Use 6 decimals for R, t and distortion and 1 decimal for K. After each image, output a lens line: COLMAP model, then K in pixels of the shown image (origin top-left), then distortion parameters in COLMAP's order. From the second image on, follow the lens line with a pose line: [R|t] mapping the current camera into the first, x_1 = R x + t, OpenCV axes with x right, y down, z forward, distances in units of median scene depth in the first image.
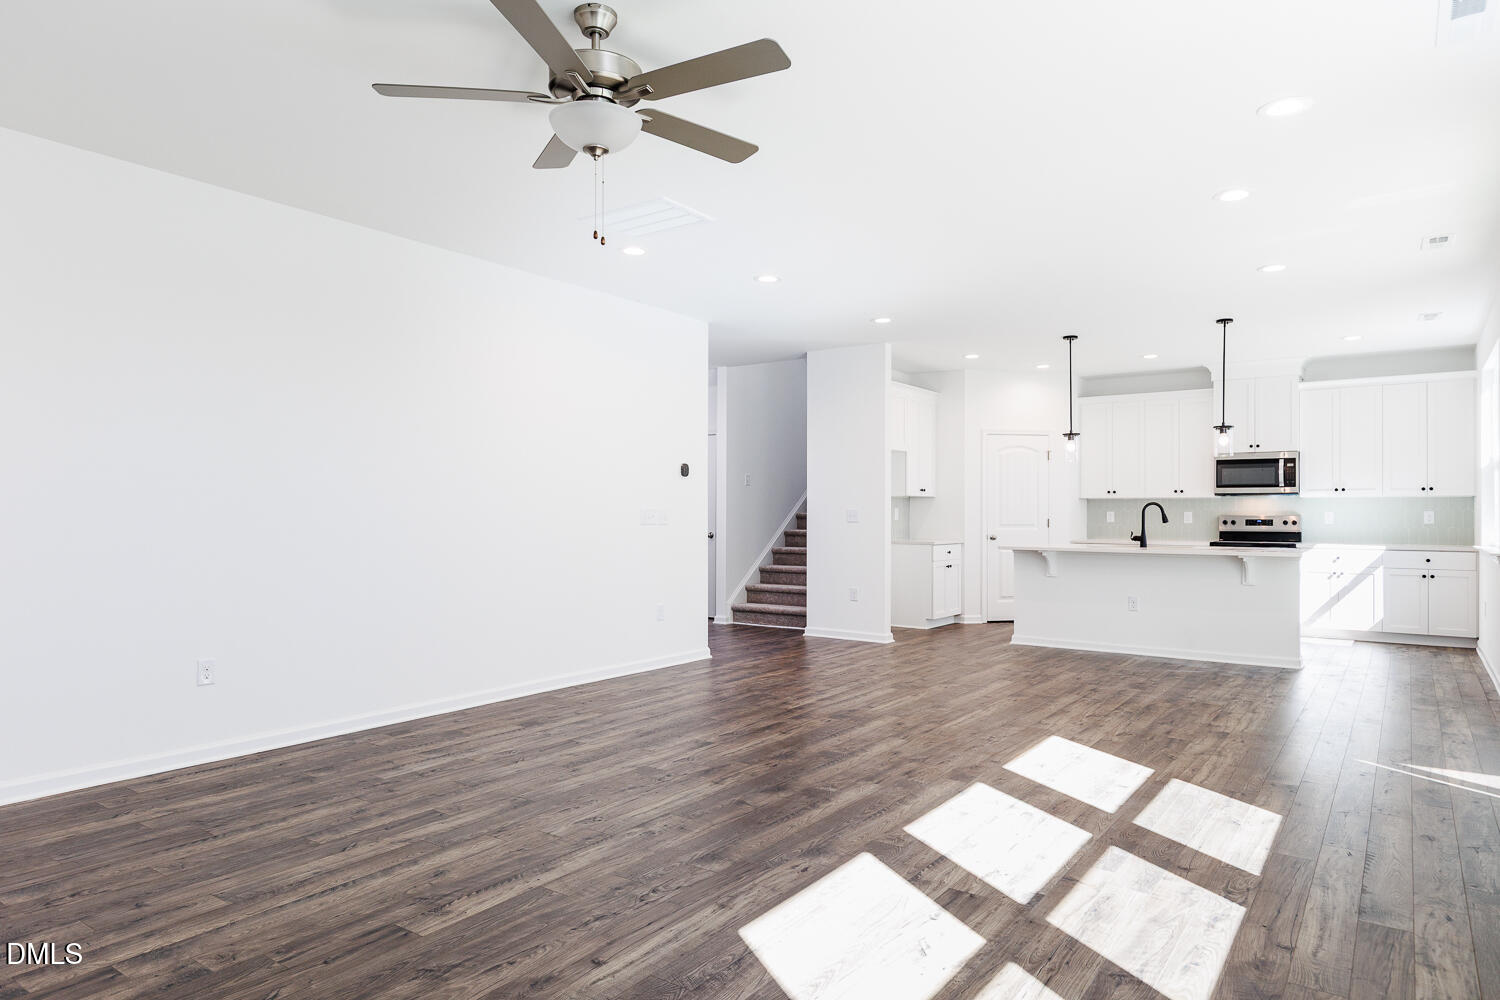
lens RADIAL K [[916.8, 0, 754.3], [0, 916.8, 508.5], [0, 0, 1]] dist [0.006778, -0.001006]
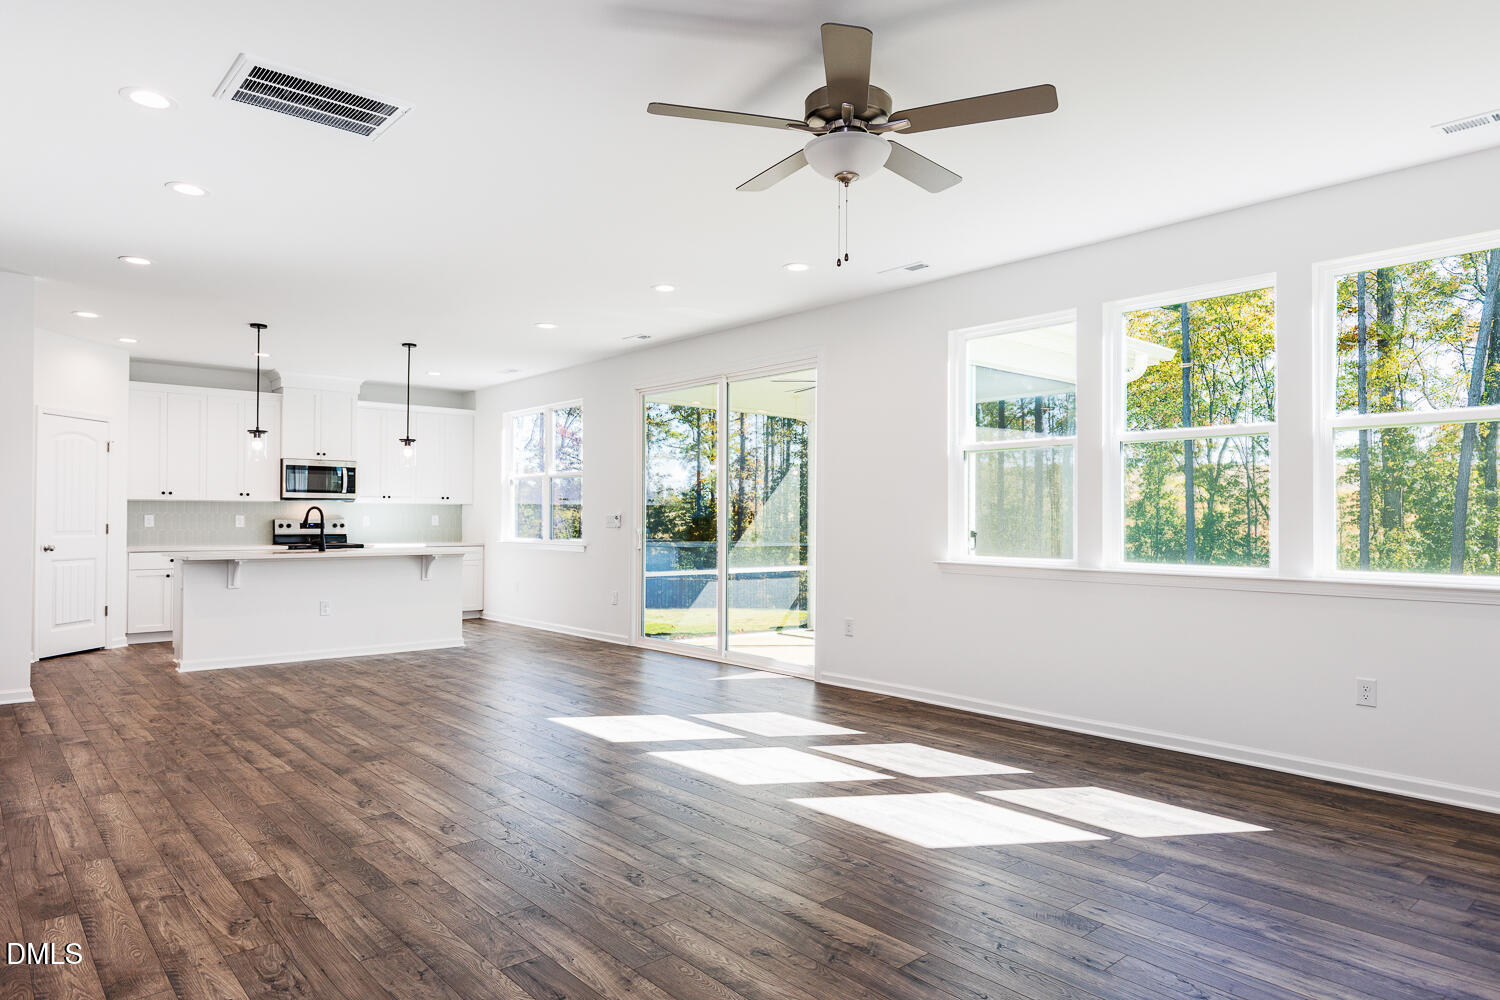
lens RADIAL K [[916.8, 0, 754.6], [0, 916.8, 500.5], [0, 0, 1]] dist [0.006778, -0.001006]
pose [[0.226480, 0.018617, 0.973838, -0.745774], [-0.008055, 0.999819, -0.017240, 0.000610], [-0.973983, -0.003940, 0.226589, 0.524012]]
